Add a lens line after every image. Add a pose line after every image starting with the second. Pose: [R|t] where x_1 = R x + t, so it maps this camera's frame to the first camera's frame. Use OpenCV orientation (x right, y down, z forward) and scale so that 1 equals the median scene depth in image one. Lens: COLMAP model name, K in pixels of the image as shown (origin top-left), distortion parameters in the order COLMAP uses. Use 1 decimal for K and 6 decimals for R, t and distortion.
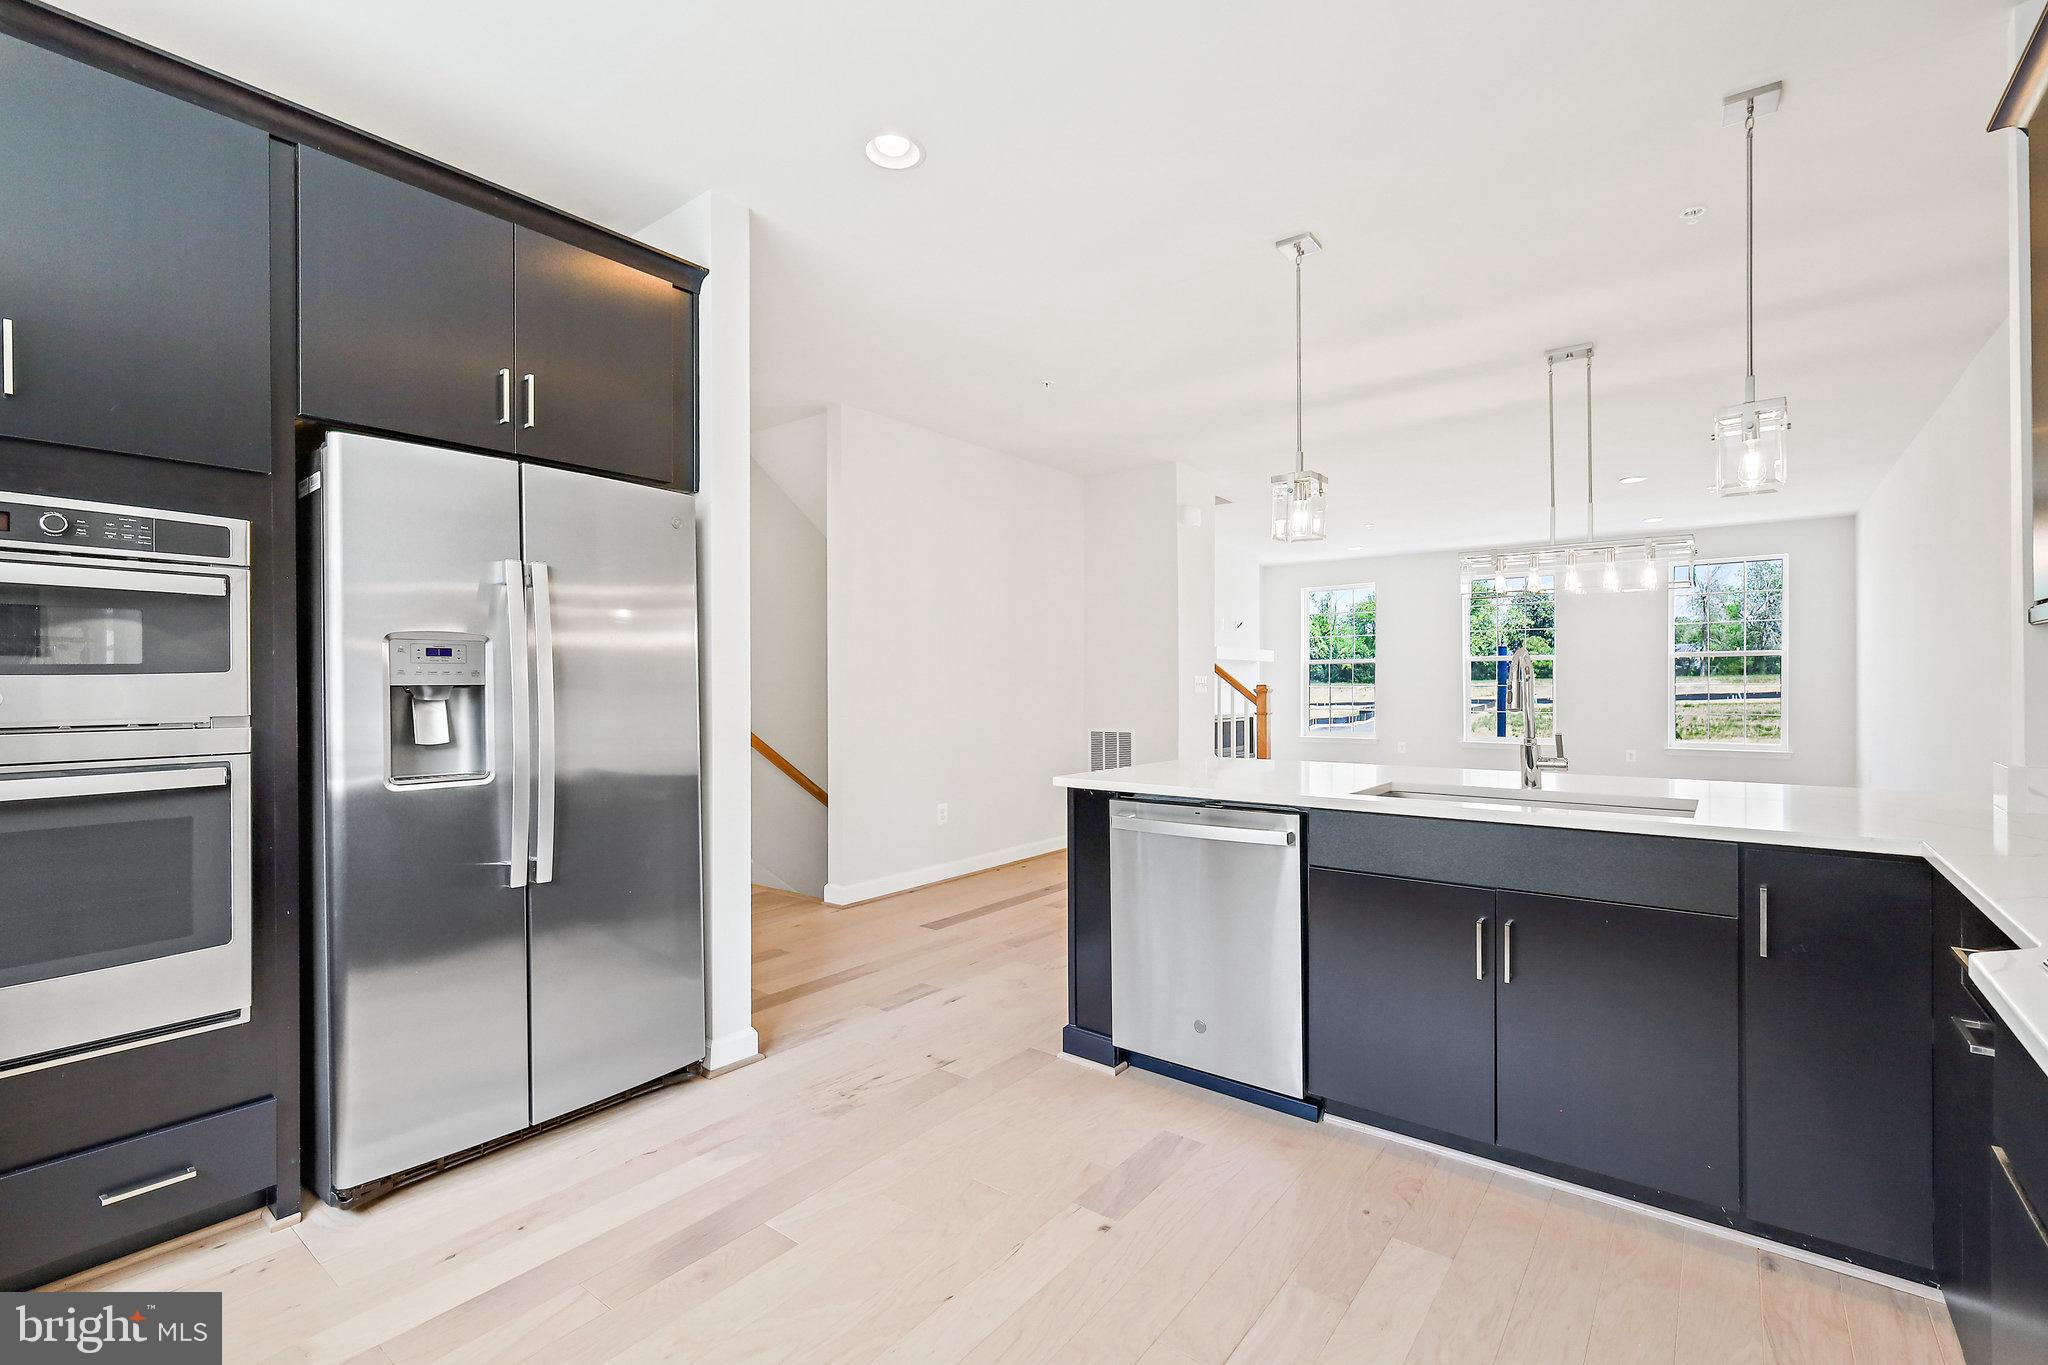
lens RADIAL K [[895.8, 0, 1025.8], [0, 895.8, 691.8], [0, 0, 1]] dist [0.000331, -0.000162]
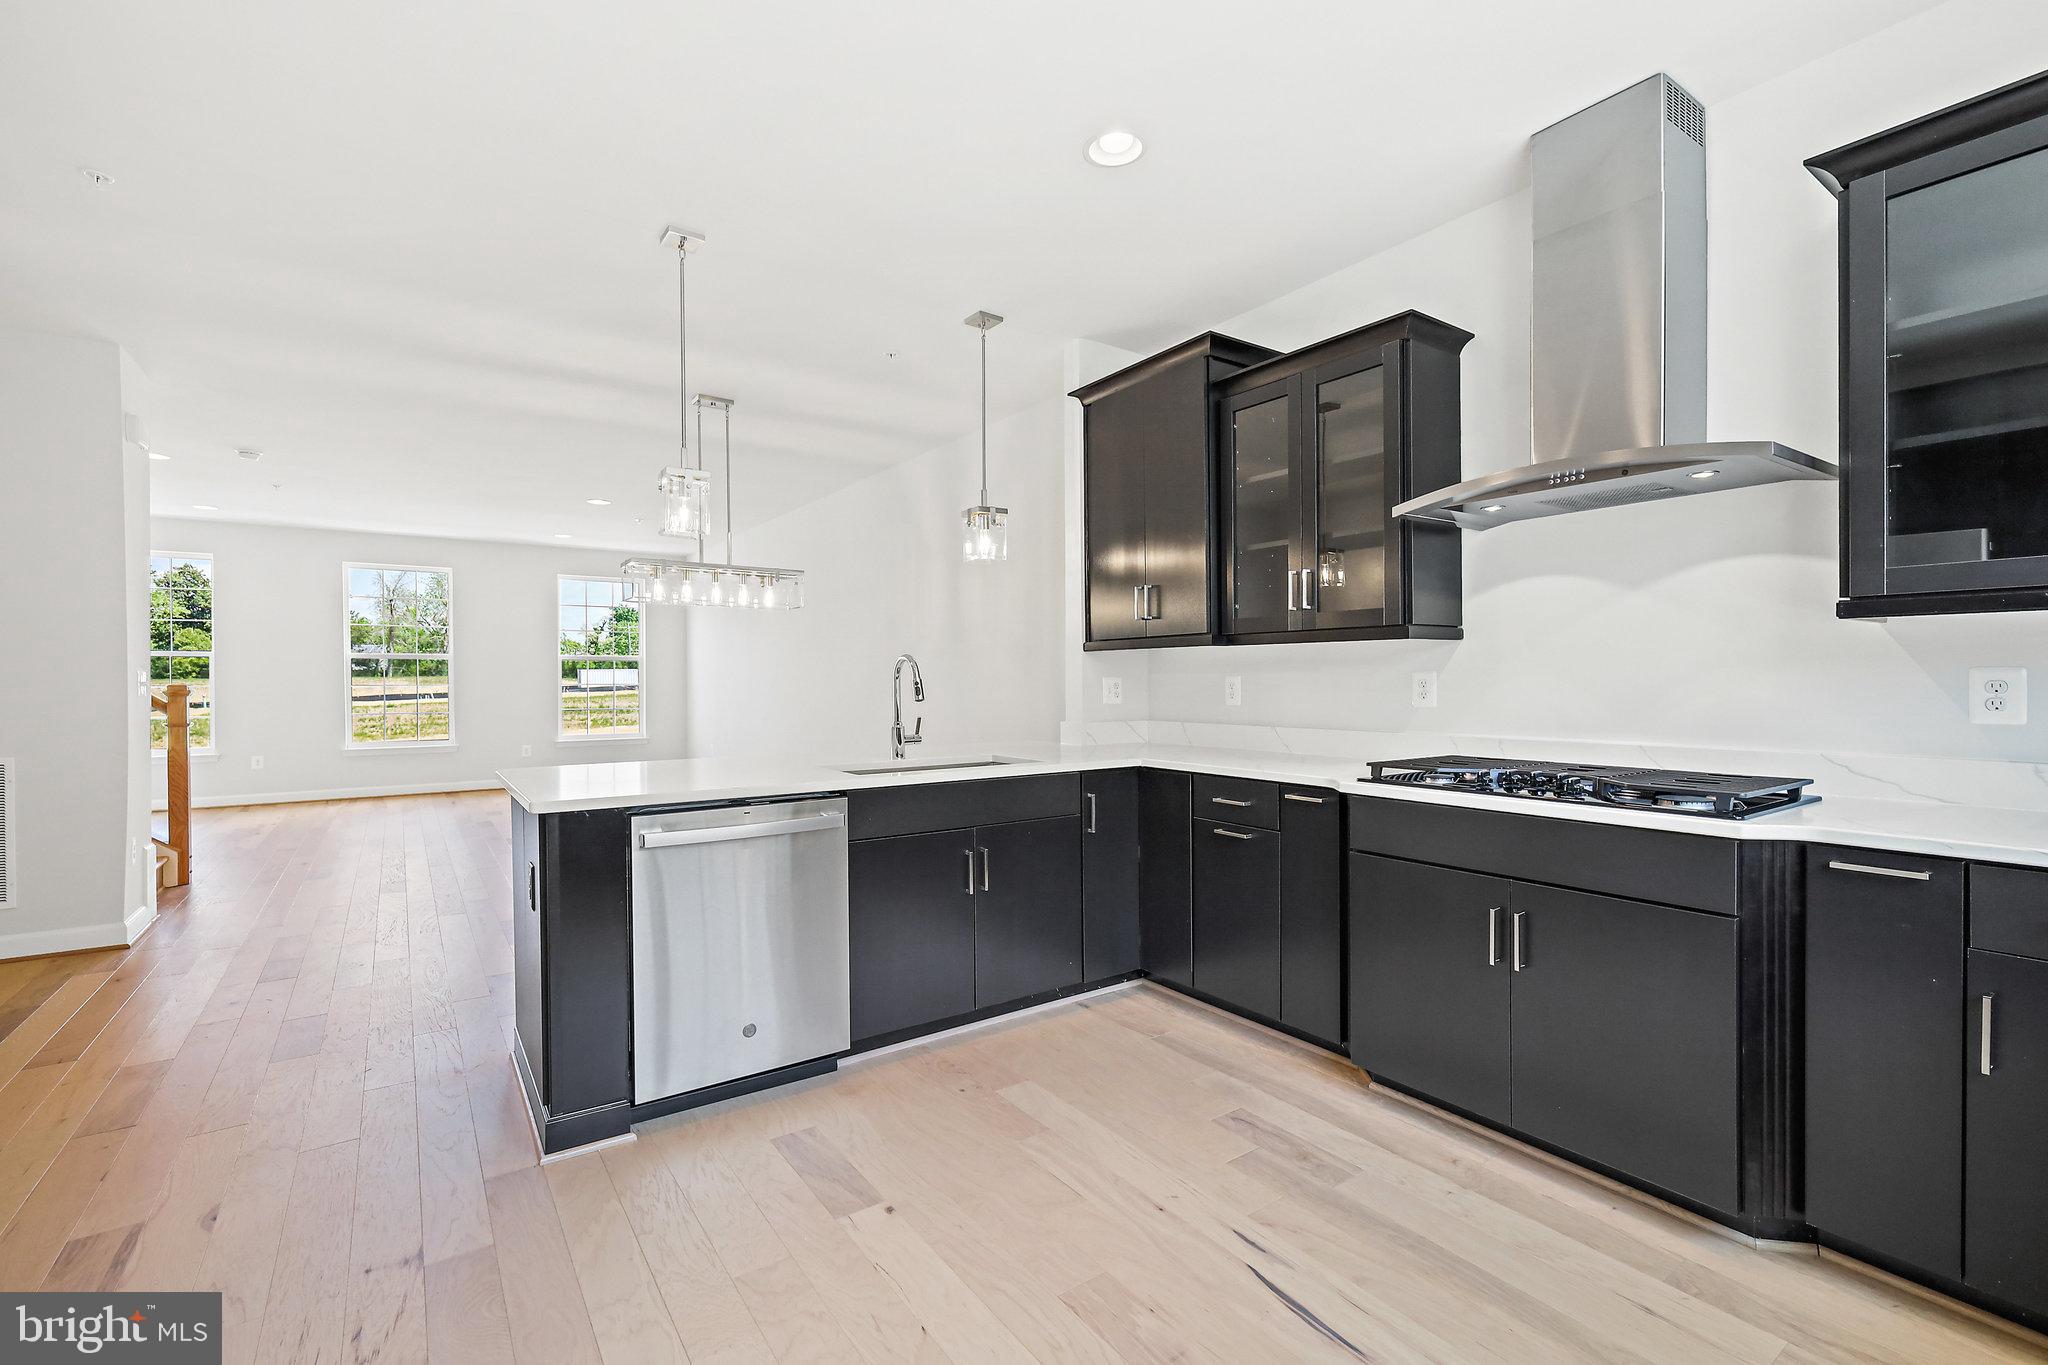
lens RADIAL K [[895.8, 0, 1025.8], [0, 895.8, 691.8], [0, 0, 1]] dist [0.000331, -0.000162]
pose [[0.287187, -0.006882, 0.957850, -0.715634], [0.007951, 0.999957, 0.004801, 0.003273], [-0.957842, 0.006237, 0.287229, 0.470702]]
